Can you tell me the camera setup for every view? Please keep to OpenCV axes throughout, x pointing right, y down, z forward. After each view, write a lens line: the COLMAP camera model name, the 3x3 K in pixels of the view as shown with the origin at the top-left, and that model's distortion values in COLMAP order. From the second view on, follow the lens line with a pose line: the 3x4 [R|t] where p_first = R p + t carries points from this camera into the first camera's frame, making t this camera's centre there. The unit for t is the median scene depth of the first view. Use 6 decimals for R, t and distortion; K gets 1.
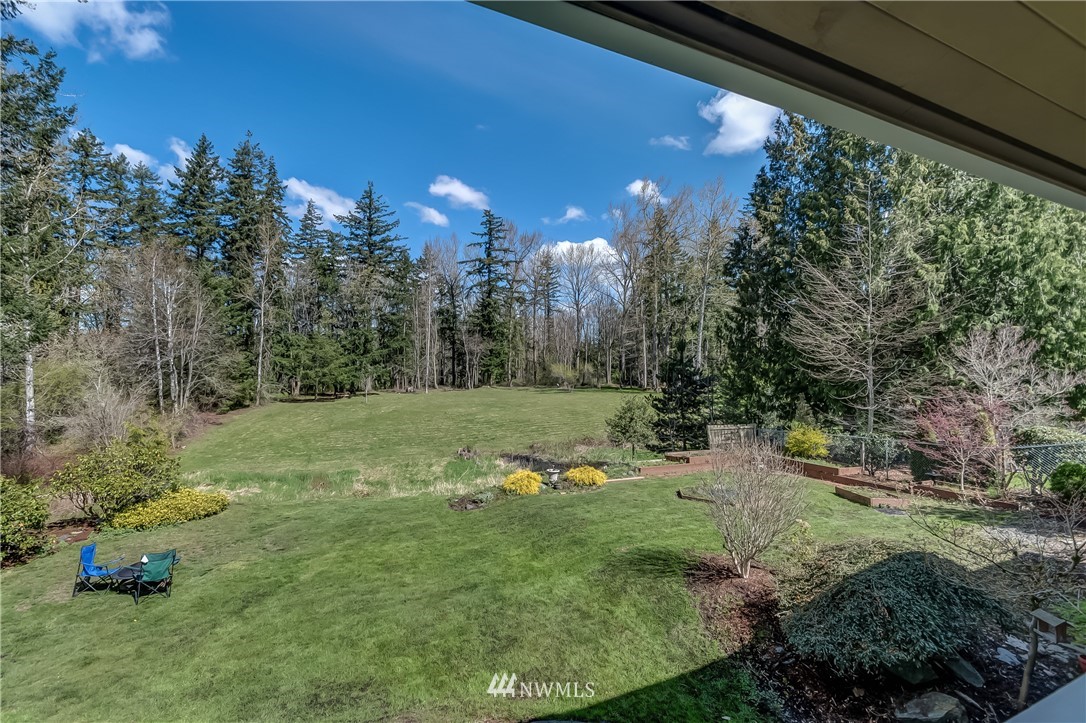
lens RADIAL K [[474.7, 0, 523.3], [0, 474.7, 357.8], [0, 0, 1]] dist [0.000569, -0.000167]
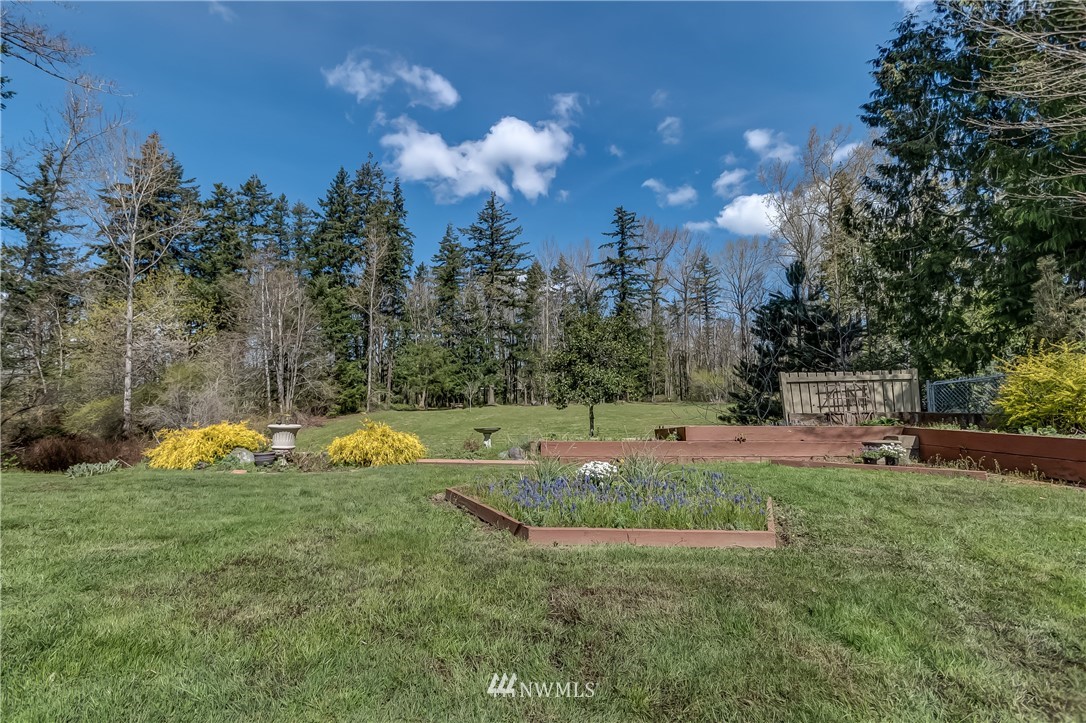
lens RADIAL K [[474.7, 0, 523.3], [0, 474.7, 357.8], [0, 0, 1]] dist [0.000569, -0.000167]
pose [[0.935004, -0.033586, -0.353043, 0.075688], [0.012908, 0.998069, -0.060764, 0.036003], [0.354402, 0.052258, 0.933632, 0.118021]]
